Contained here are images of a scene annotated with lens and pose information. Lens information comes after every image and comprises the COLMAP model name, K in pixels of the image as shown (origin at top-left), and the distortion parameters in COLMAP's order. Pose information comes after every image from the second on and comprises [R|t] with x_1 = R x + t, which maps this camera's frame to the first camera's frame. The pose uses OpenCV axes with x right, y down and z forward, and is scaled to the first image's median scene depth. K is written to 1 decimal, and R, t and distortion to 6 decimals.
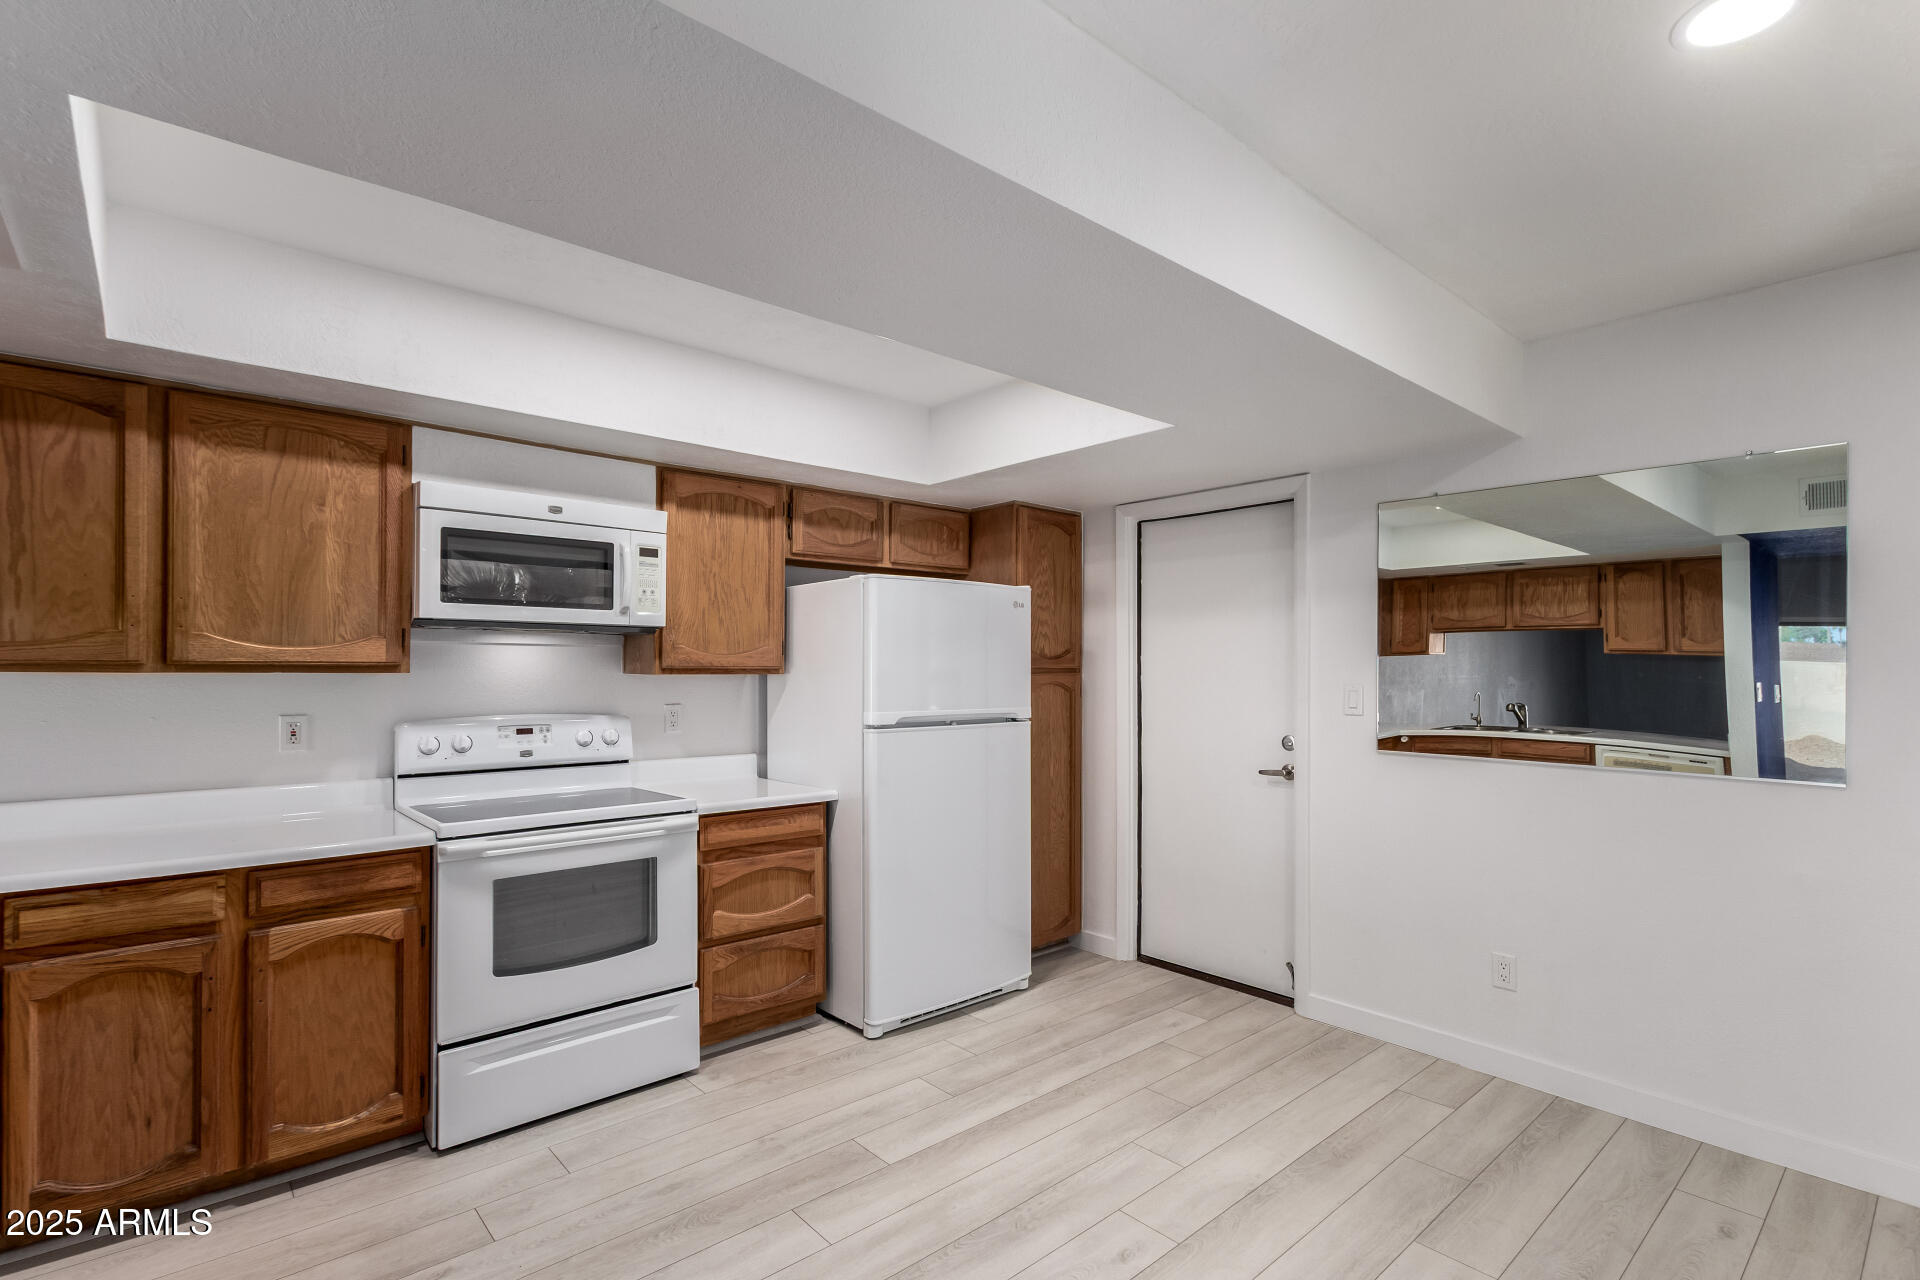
lens RADIAL K [[903.6, 0, 966.3], [0, 903.6, 663.9], [0, 0, 1]] dist [0.022576, -0.010003]
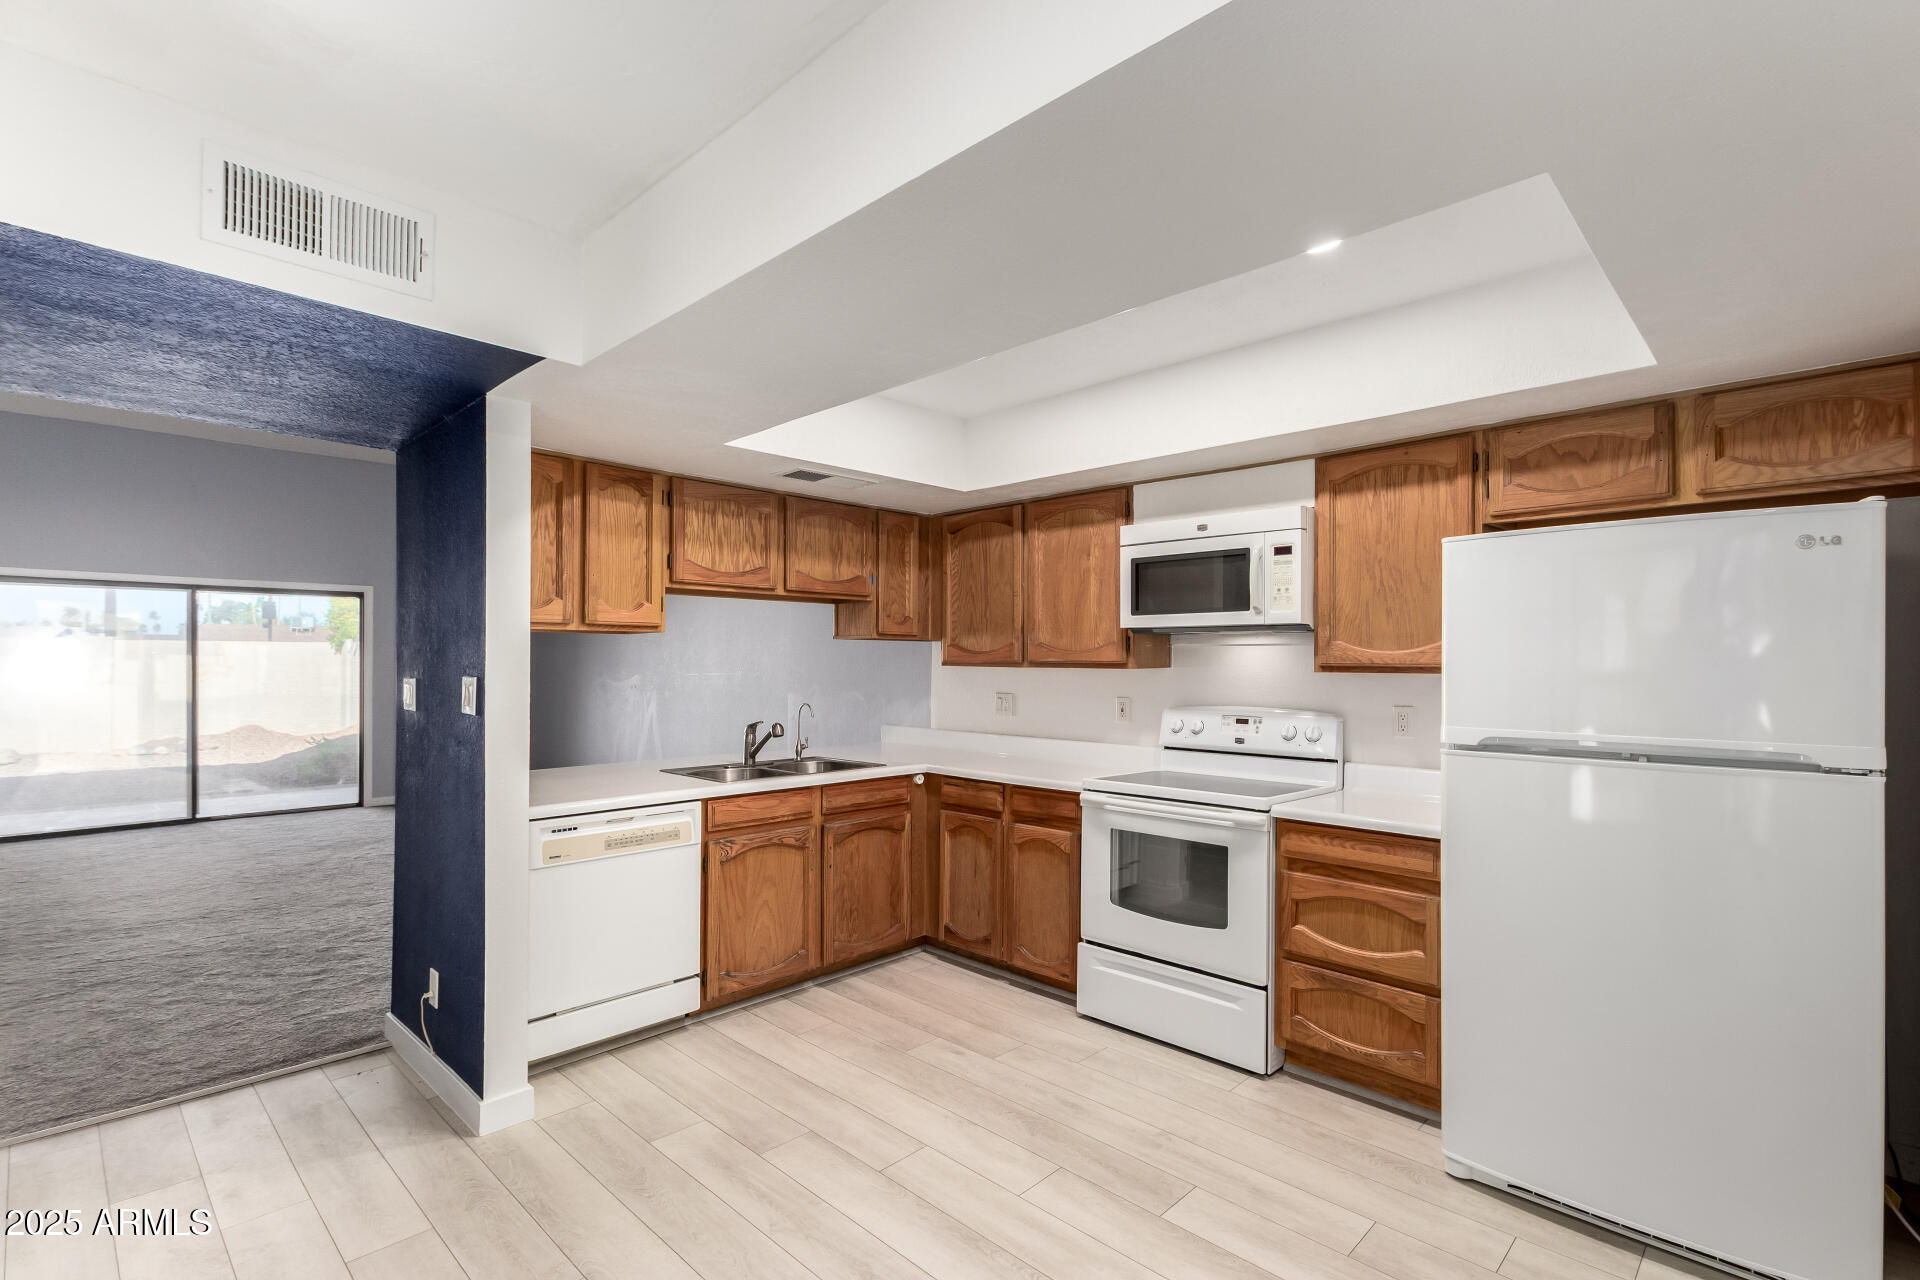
lens RADIAL K [[903.6, 0, 966.3], [0, 903.6, 663.9], [0, 0, 1]] dist [0.022576, -0.010003]
pose [[0.069950, -0.003054, -0.997546, 0.641963], [-0.000984, 0.999995, -0.003131, 0.006424], [0.997550, 0.001201, 0.069947, 0.597309]]
